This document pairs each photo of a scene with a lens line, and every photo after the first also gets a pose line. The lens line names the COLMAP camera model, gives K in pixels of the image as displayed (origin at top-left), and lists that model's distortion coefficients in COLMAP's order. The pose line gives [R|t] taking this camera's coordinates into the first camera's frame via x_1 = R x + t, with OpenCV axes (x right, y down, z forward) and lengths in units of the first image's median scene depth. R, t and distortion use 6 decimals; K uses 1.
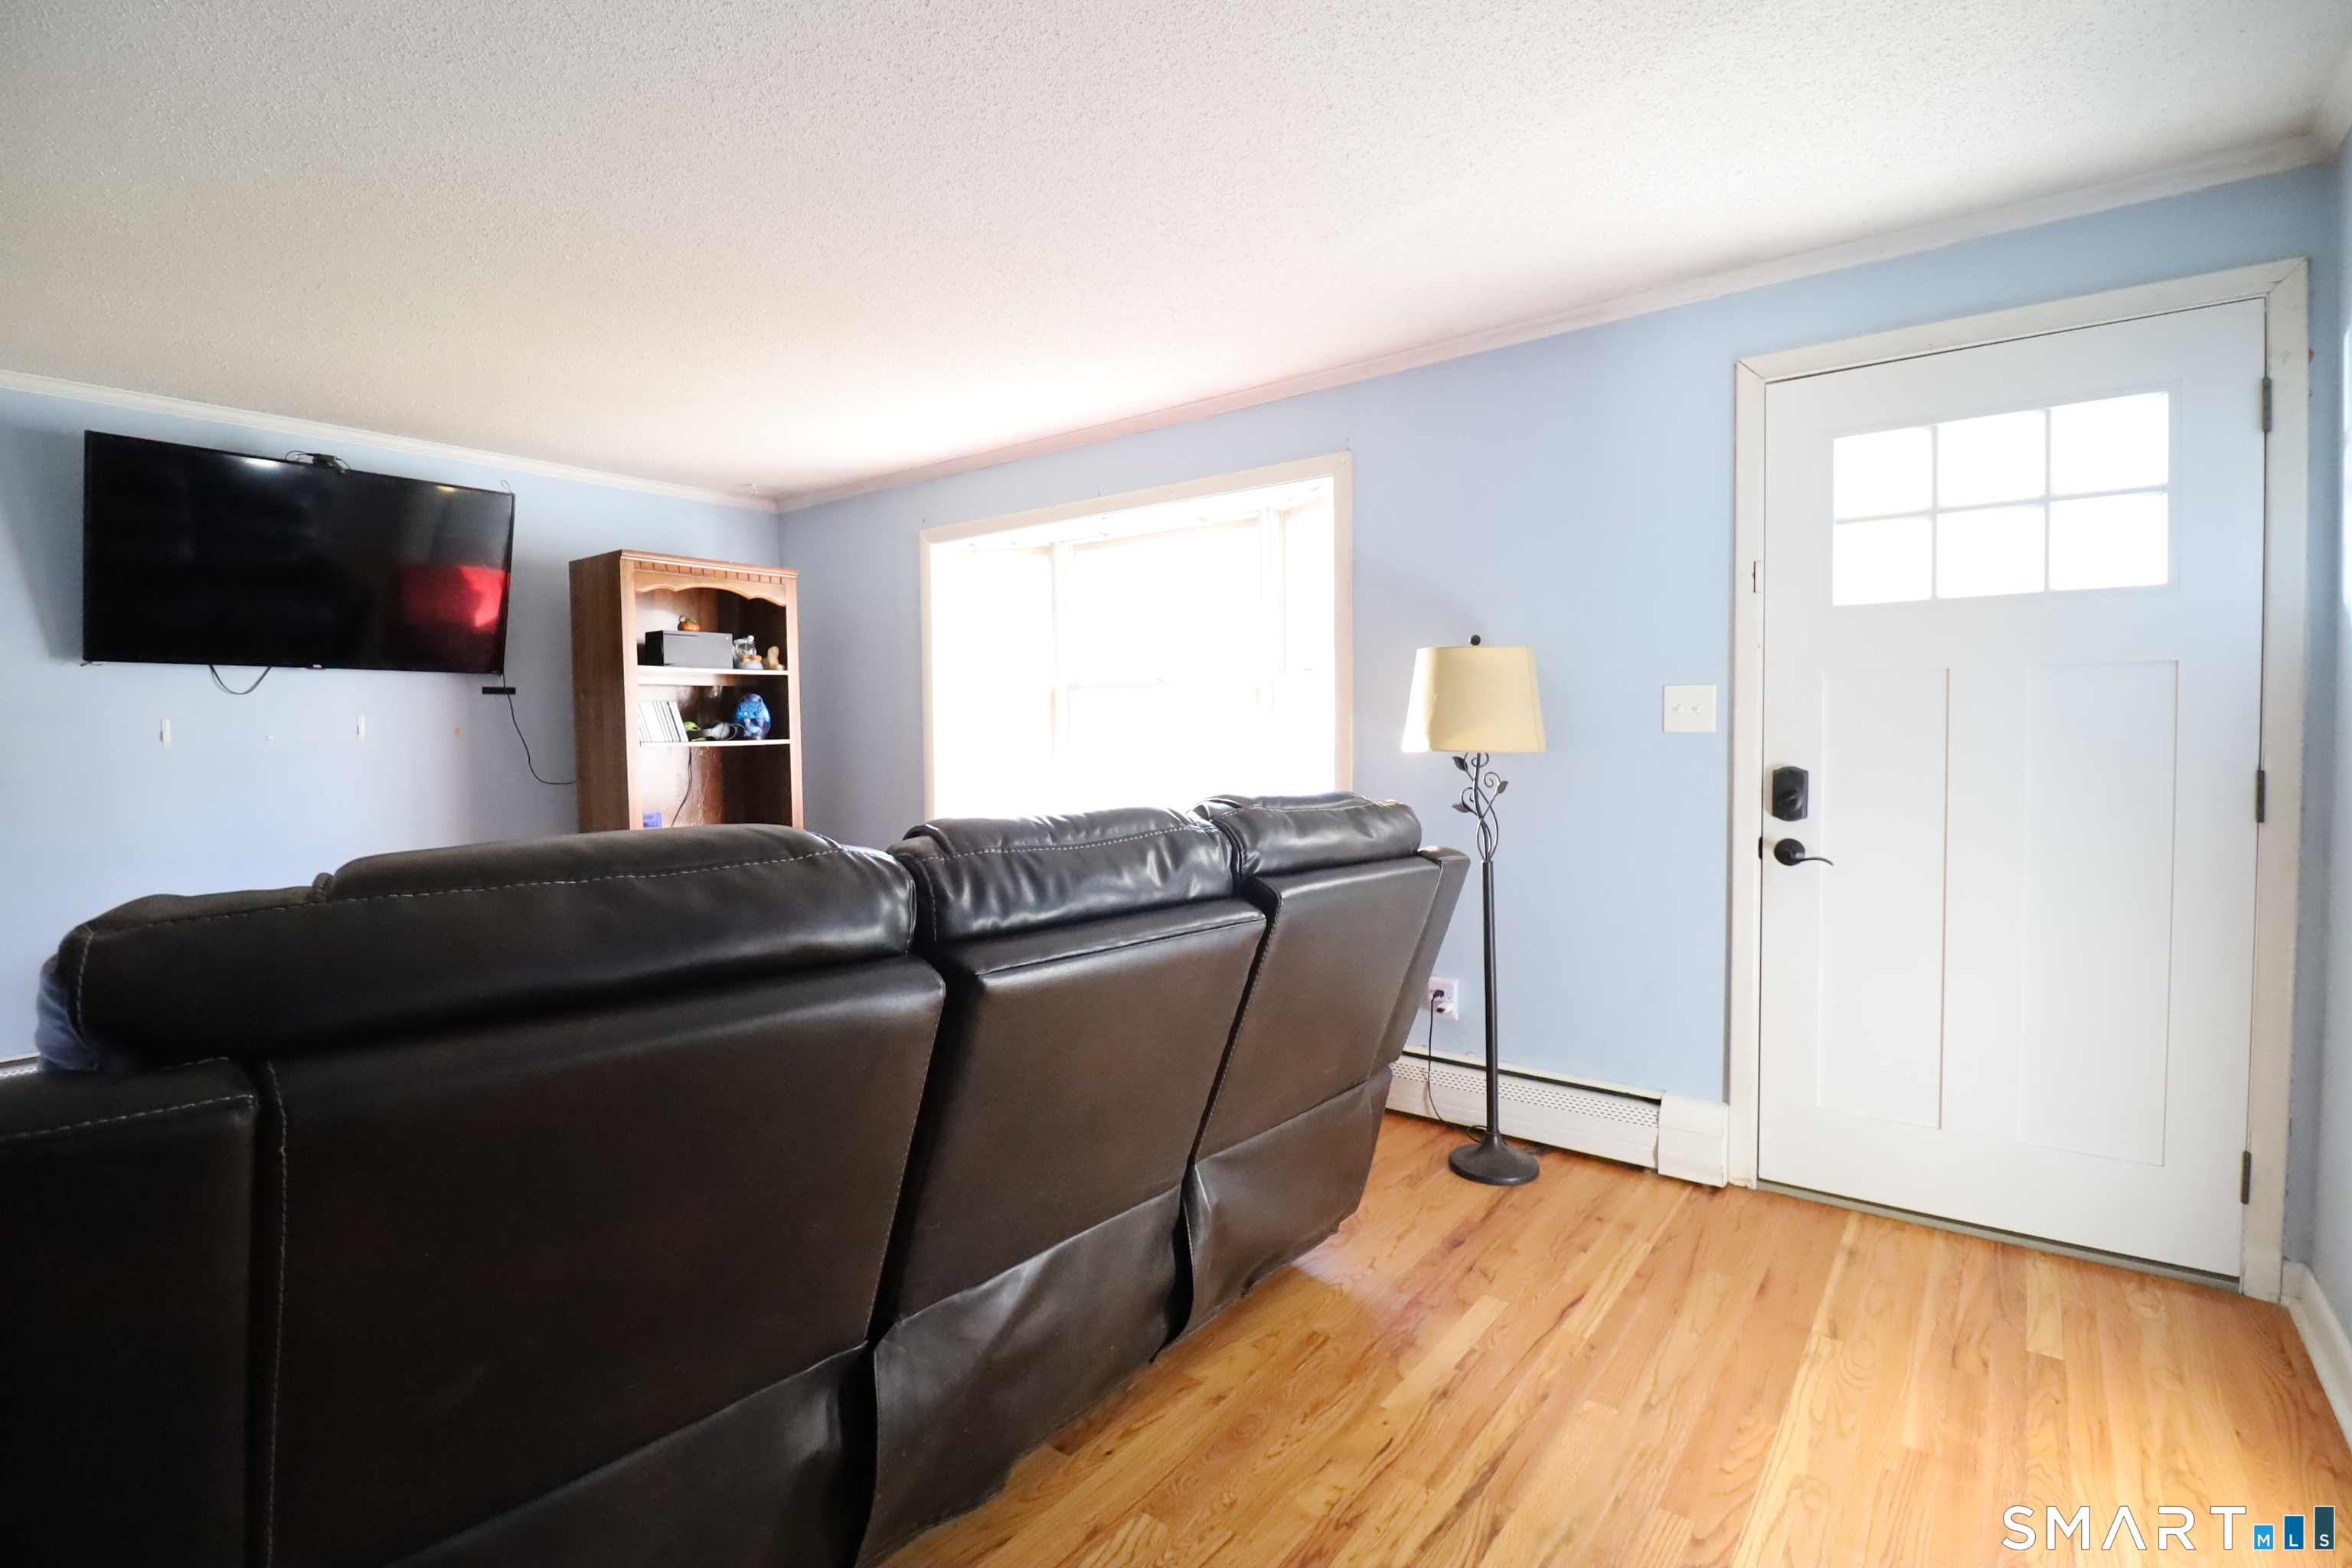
lens RADIAL K [[1082.9, 0, 1171.2], [0, 1082.9, 773.9], [0, 0, 1]] dist [0.001667, -0.013184]
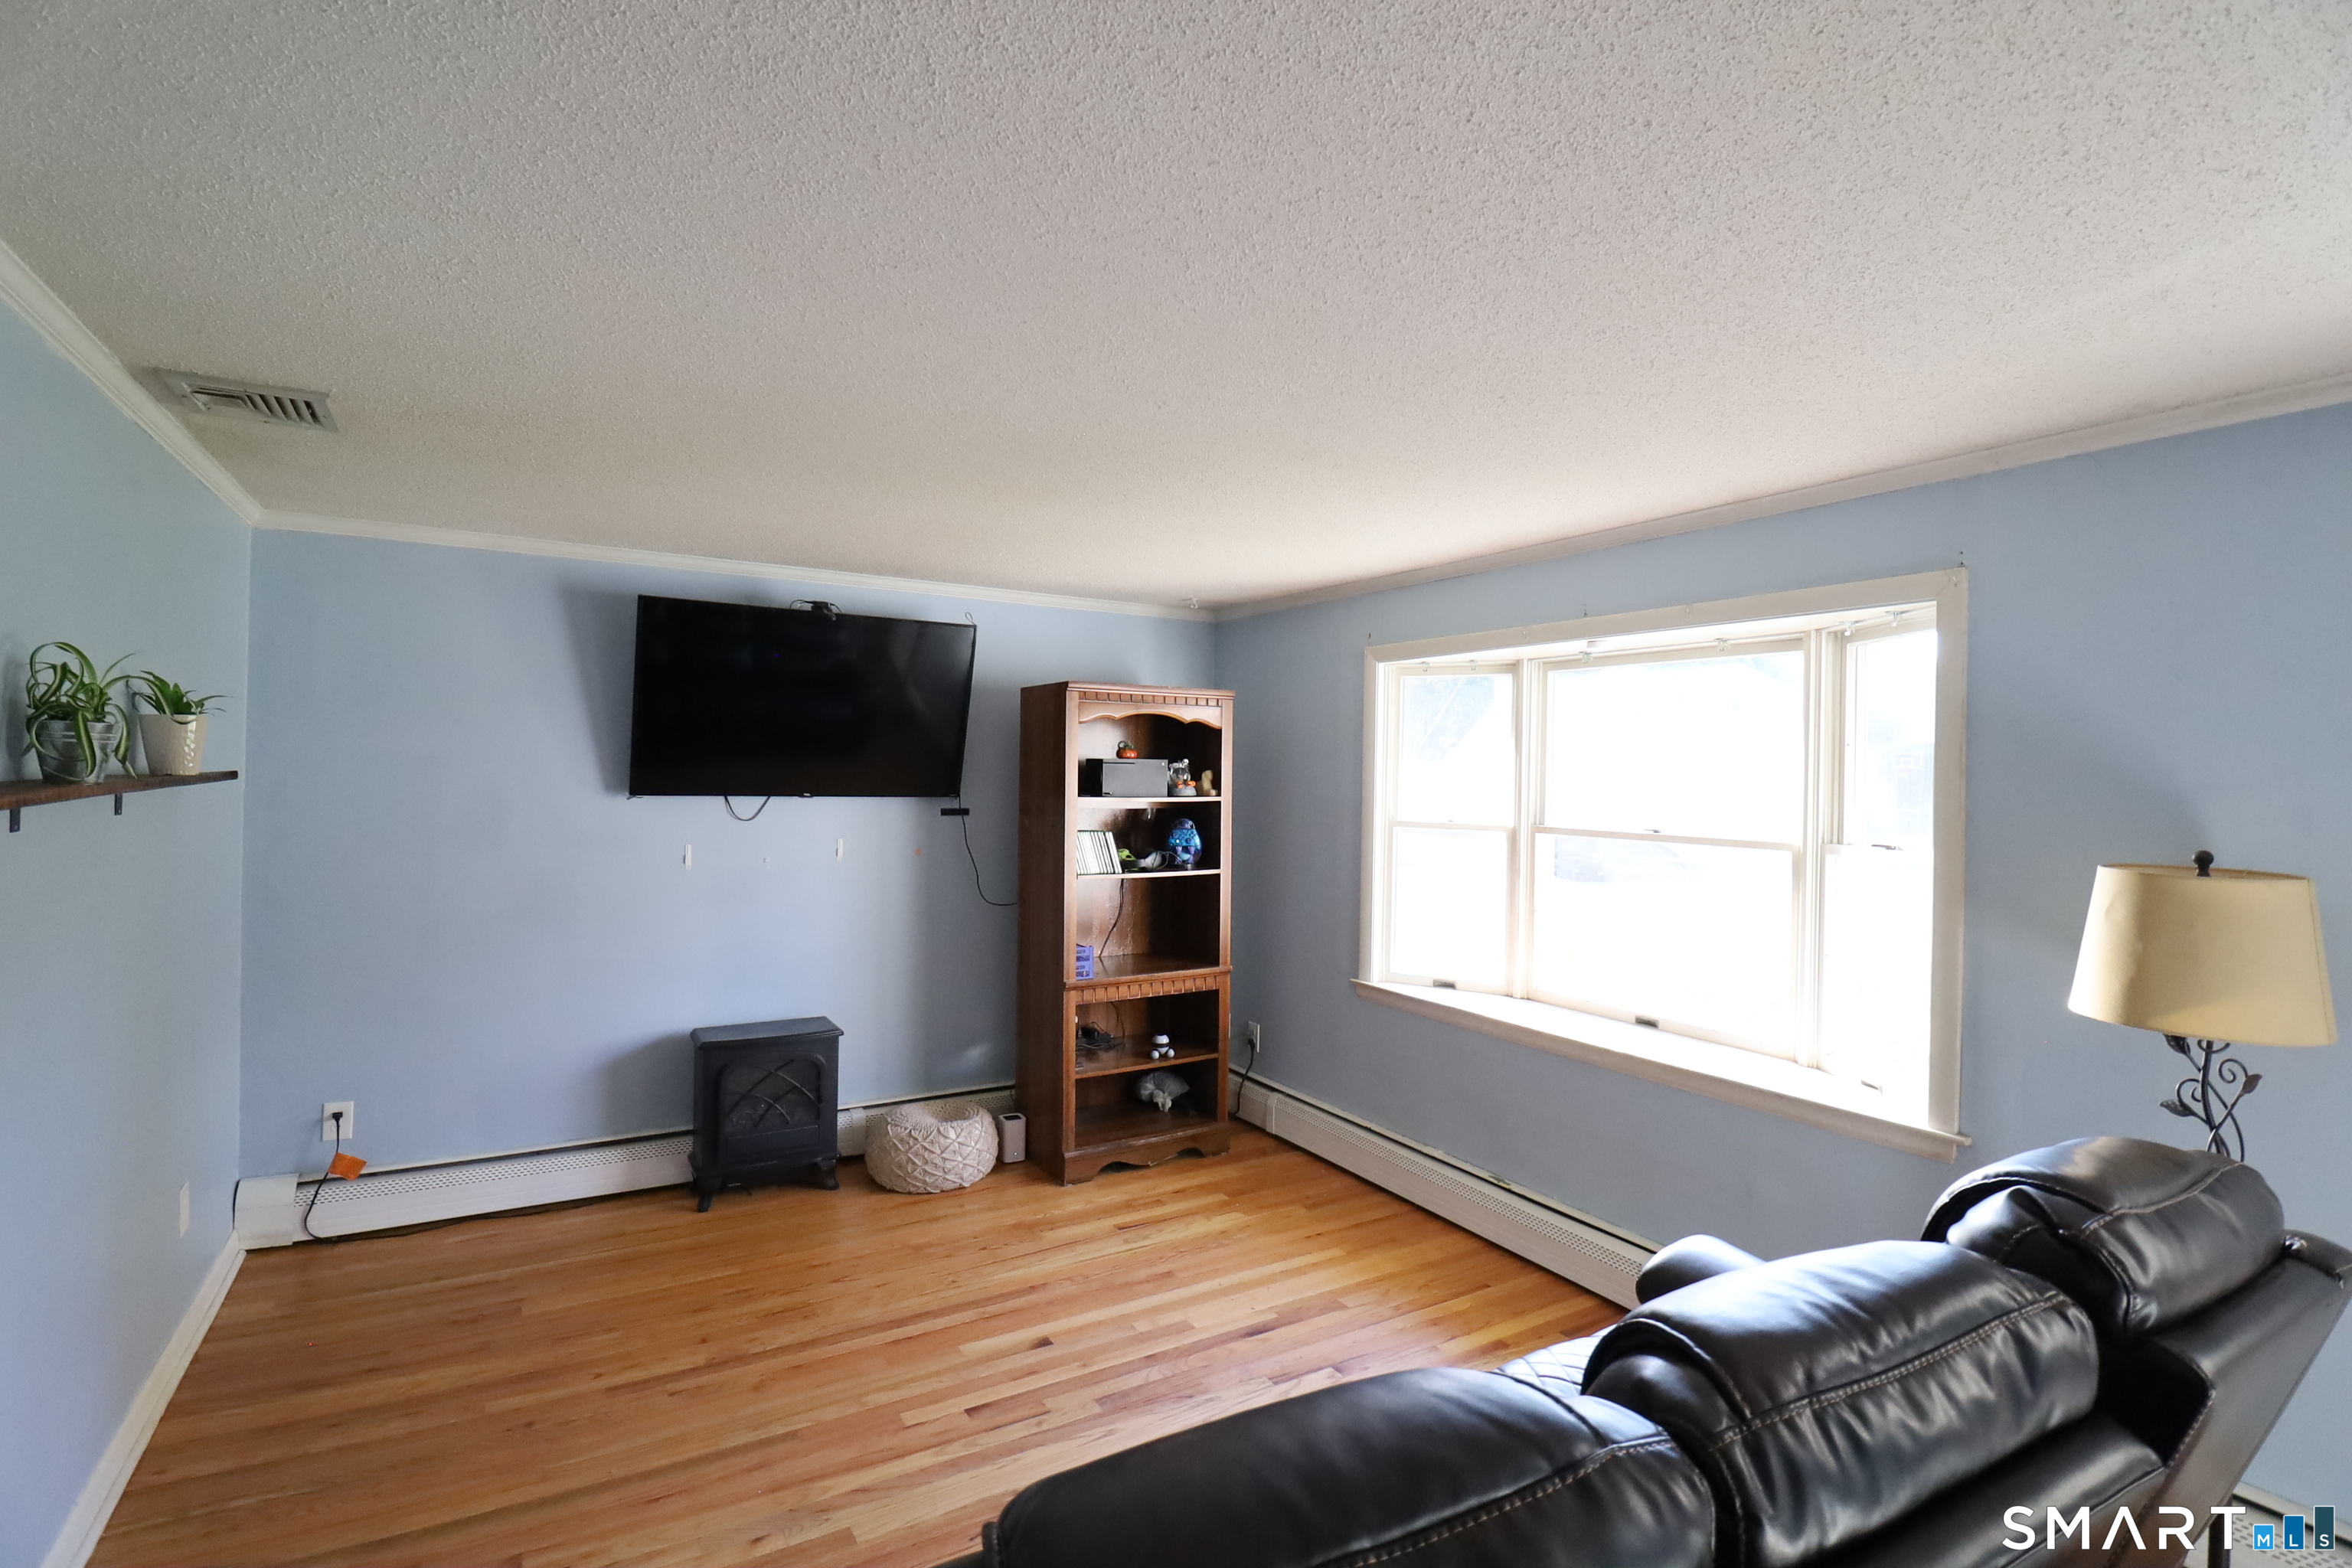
lens RADIAL K [[1105.2, 0, 1177.7], [0, 1105.2, 771.5], [0, 0, 1]] dist [0.003120, -0.013806]
pose [[0.934289, 0.023348, -0.355751, -0.049848], [-0.038763, 0.998590, -0.036265, -0.086306], [0.354402, 0.047672, 0.933877, 0.090436]]
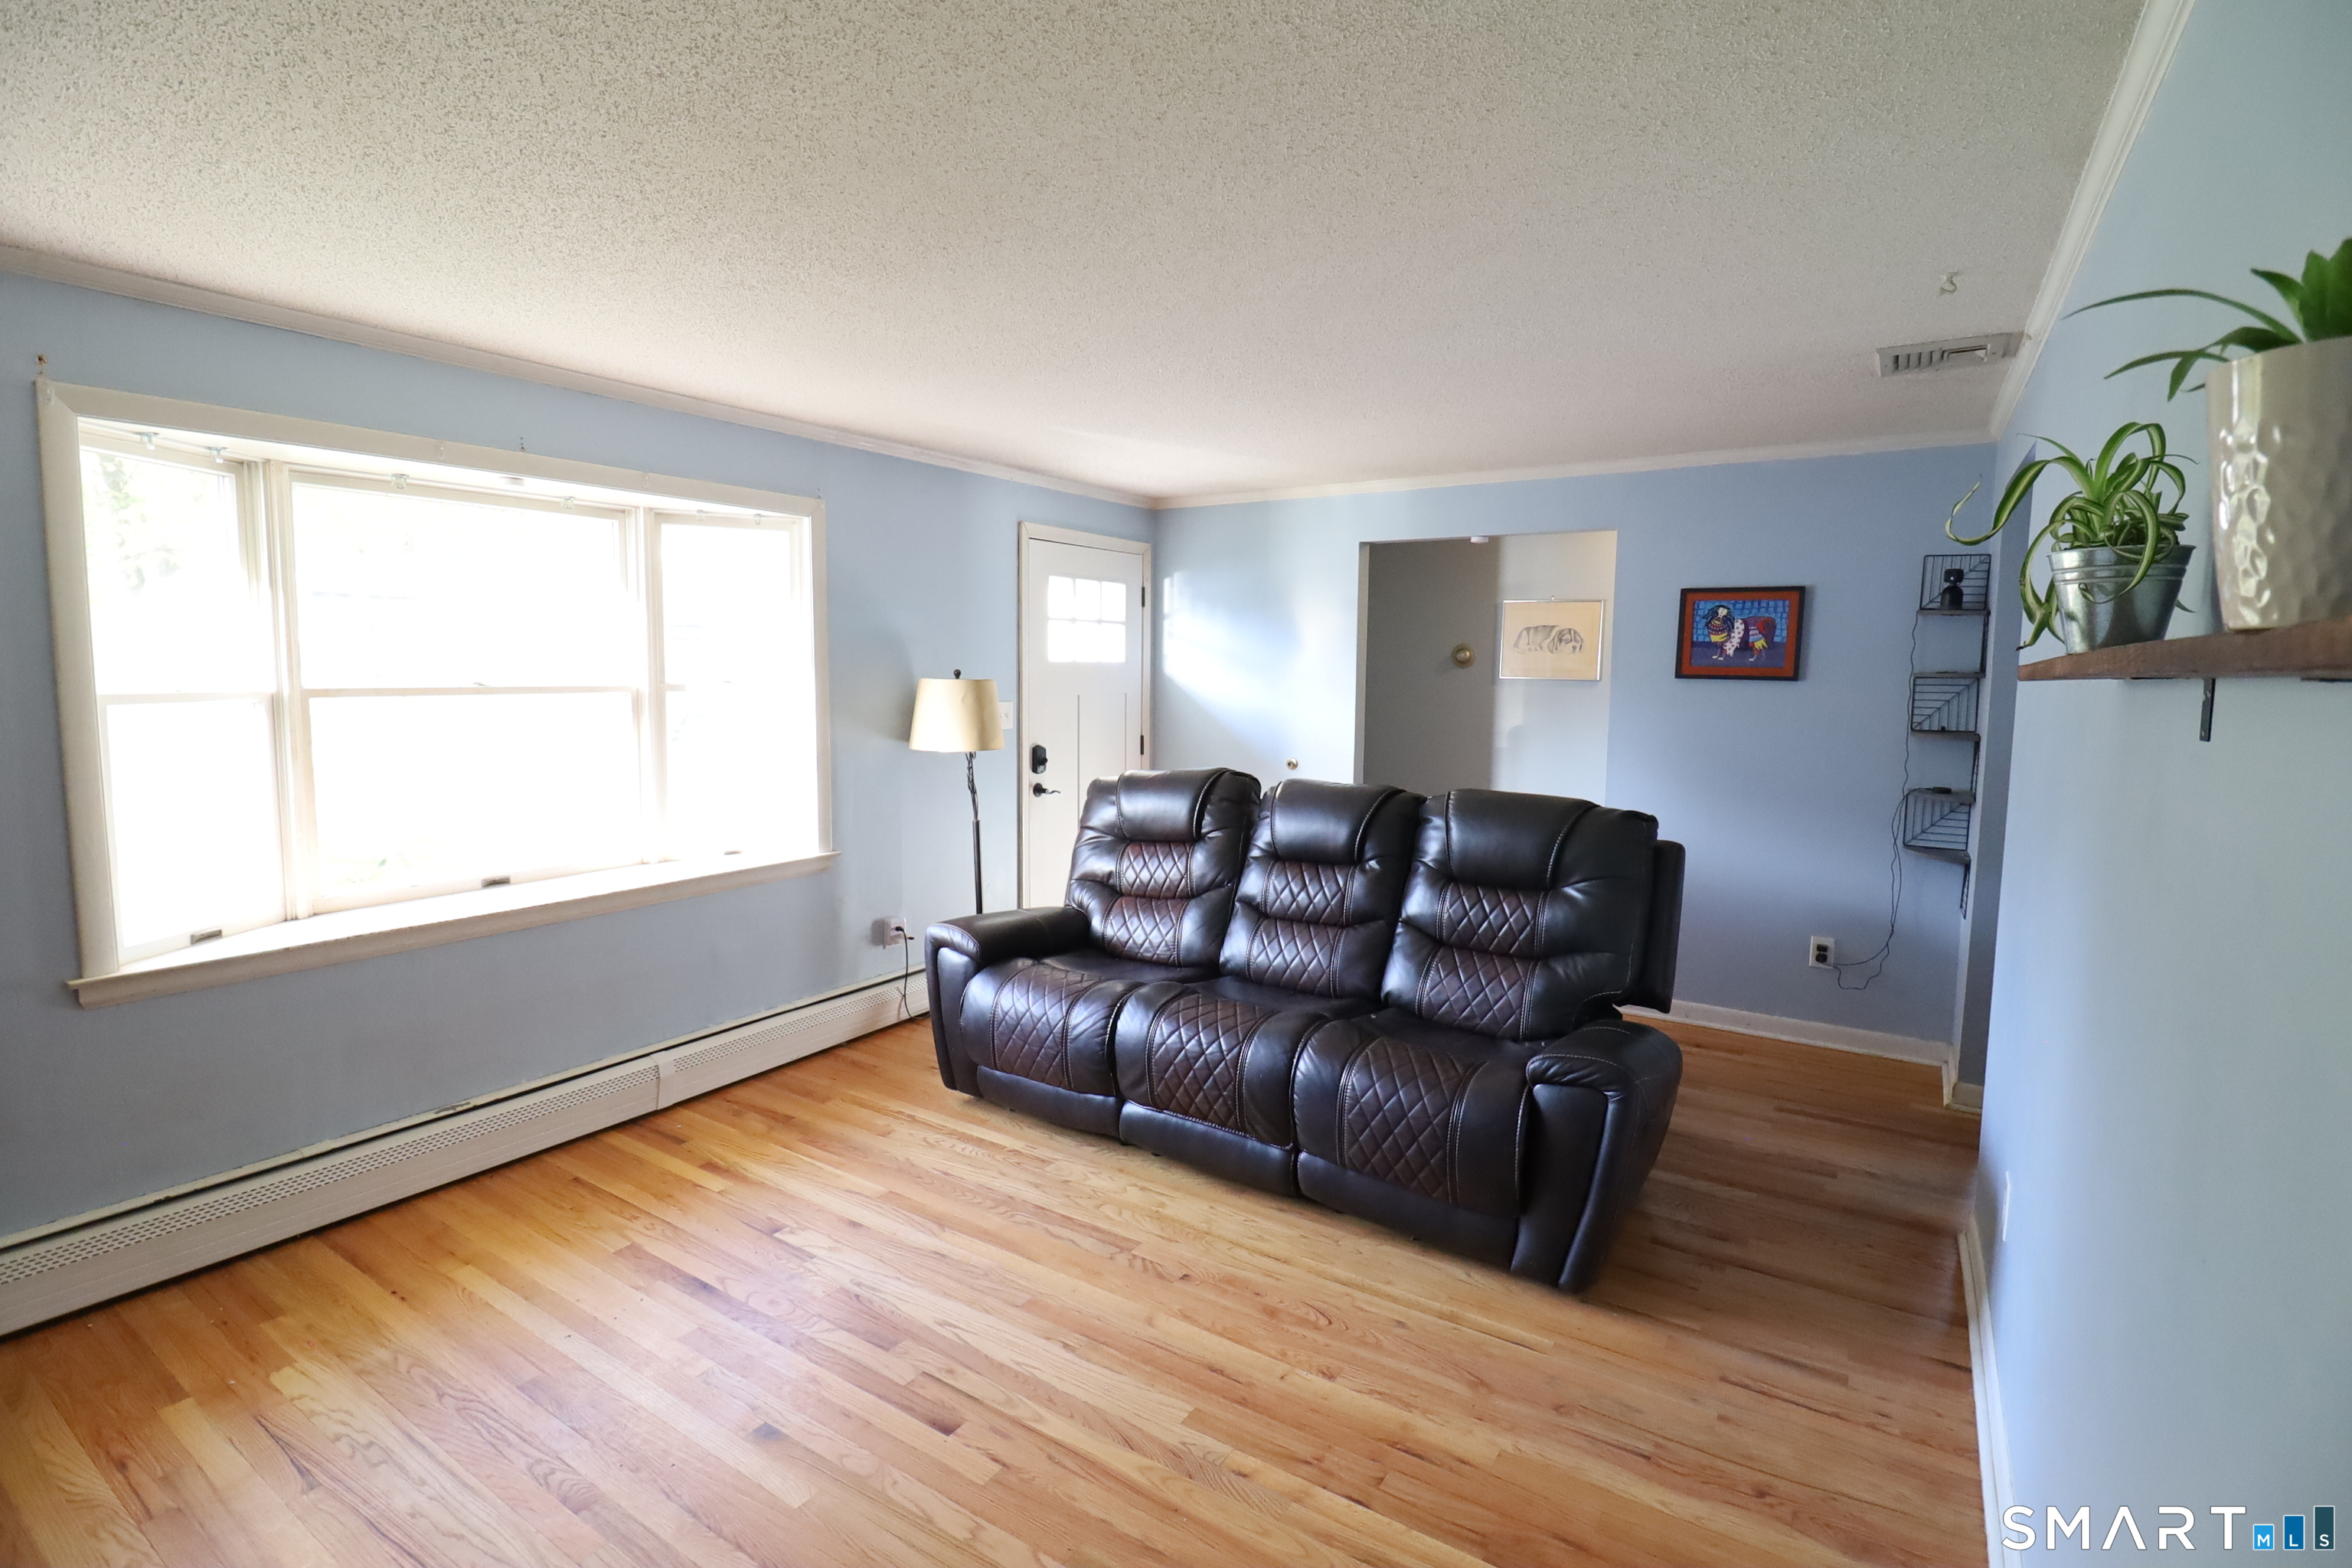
lens RADIAL K [[1082.9, 0, 1171.2], [0, 1082.9, 773.9], [0, 0, 1]] dist [0.001667, -0.013184]
pose [[-0.083739, -0.096943, 0.991761, -0.814337], [0.029745, 0.994570, 0.099730, -0.084295], [-0.996044, 0.037851, -0.080401, 0.562847]]
